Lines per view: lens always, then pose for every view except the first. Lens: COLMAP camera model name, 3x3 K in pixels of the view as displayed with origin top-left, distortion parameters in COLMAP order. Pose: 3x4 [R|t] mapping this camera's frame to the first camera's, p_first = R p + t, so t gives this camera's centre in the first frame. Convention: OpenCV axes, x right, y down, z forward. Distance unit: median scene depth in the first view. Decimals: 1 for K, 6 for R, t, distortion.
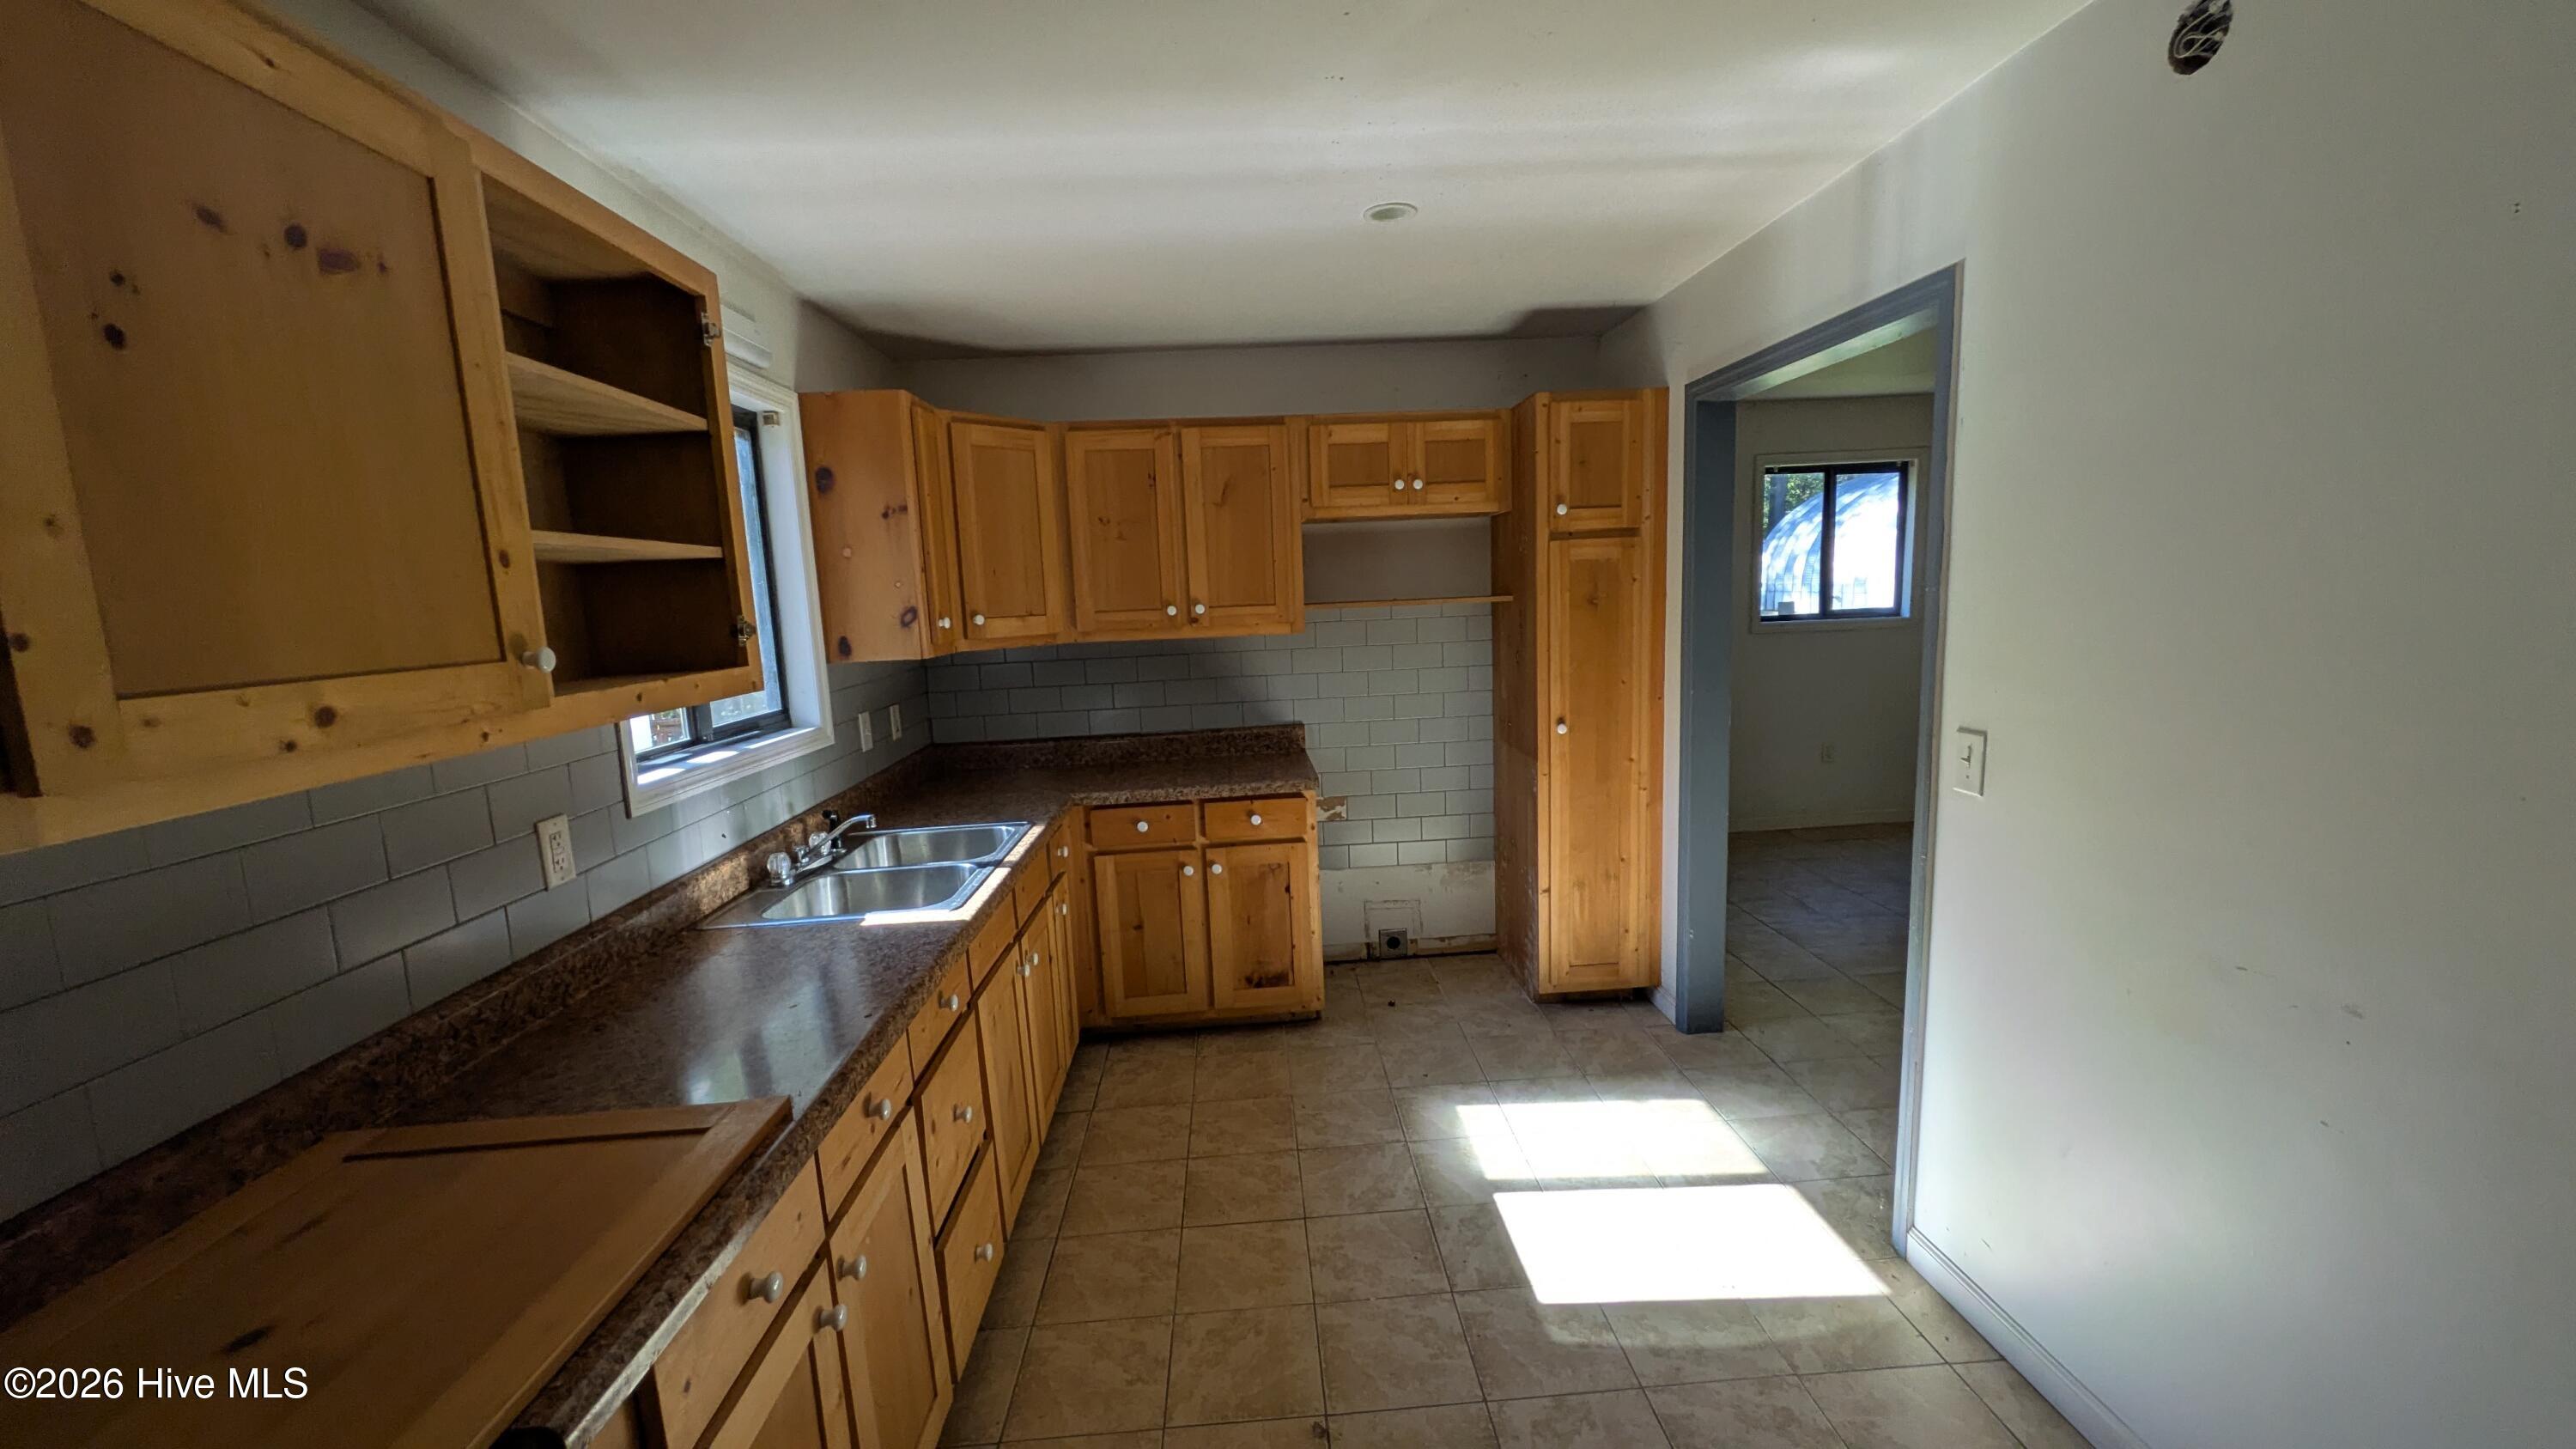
lens RADIAL K [[1001.0, 0, 1283.6], [0, 1001.0, 736.7], [0, 0, 1]] dist [-0.000871, -0.000427]
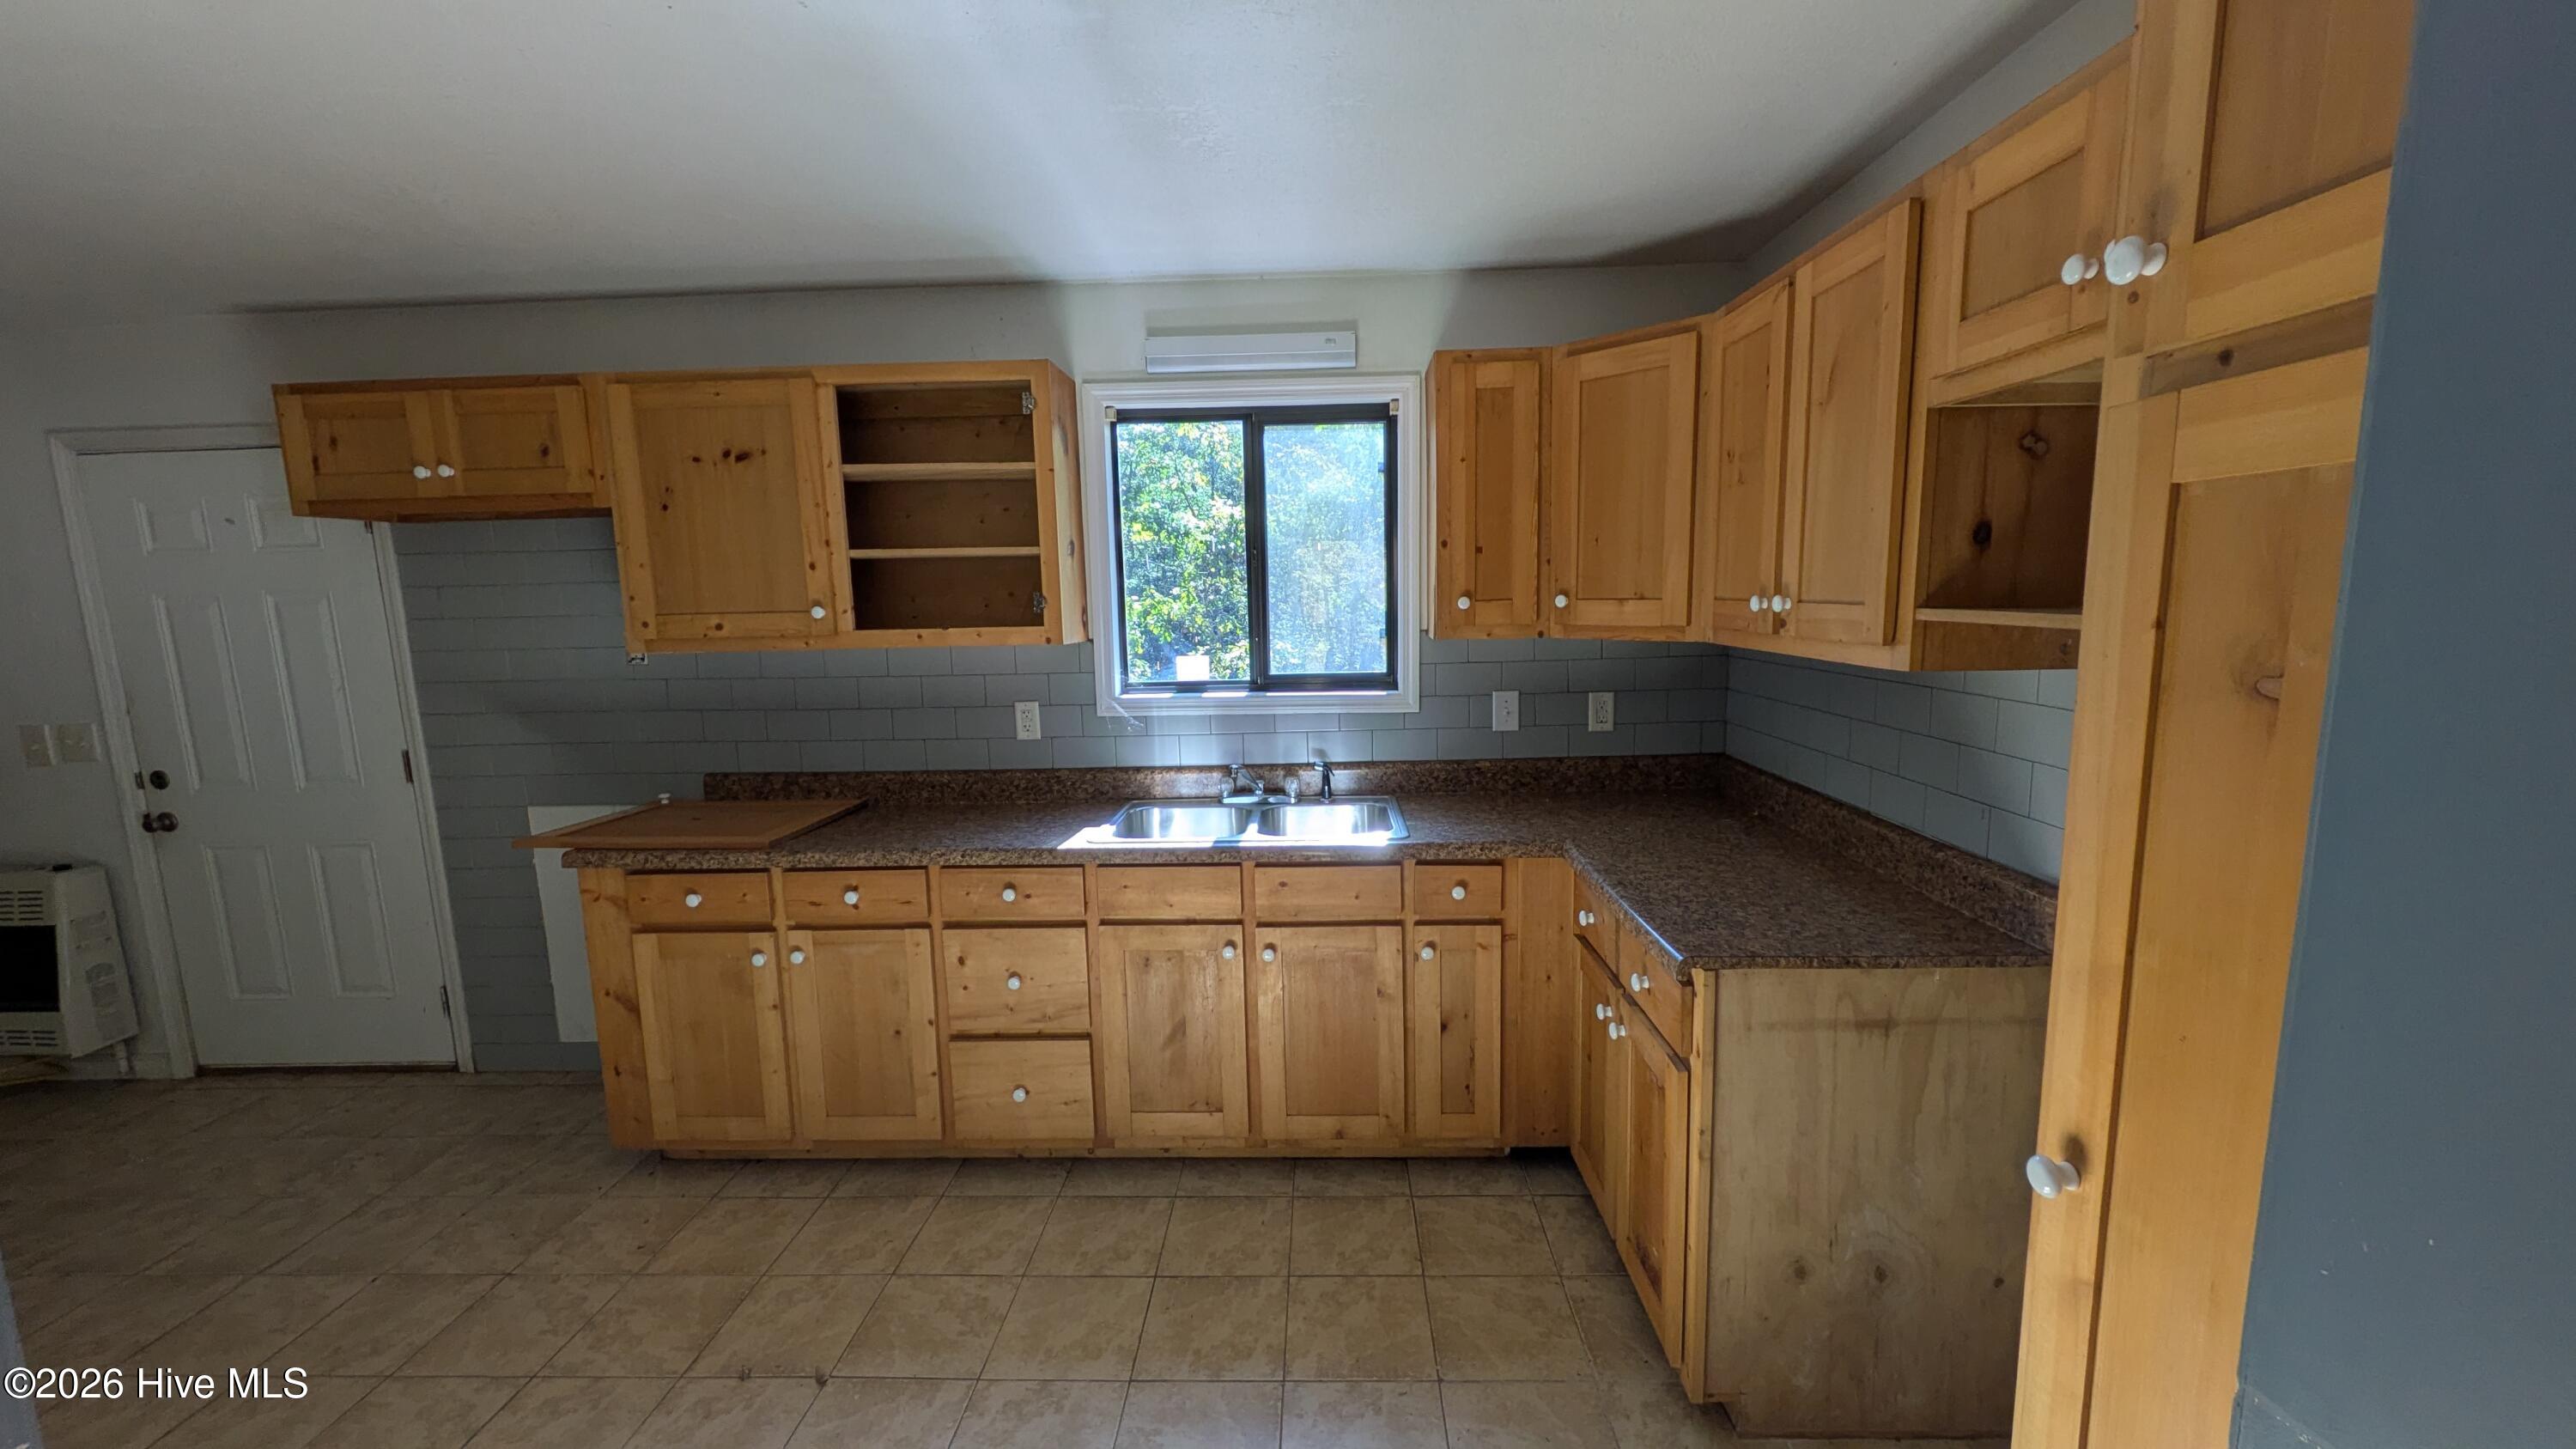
lens RADIAL K [[1001.0, 0, 1291.8], [0, 1001.0, 734.5], [0, 0, 1]] dist [-0.000871, -0.000427]
pose [[-0.070482, 0.189356, -0.979376, 0.805626], [-0.122317, 0.972768, 0.196881, -0.220061], [0.989985, 0.133671, -0.045402, 1.271364]]
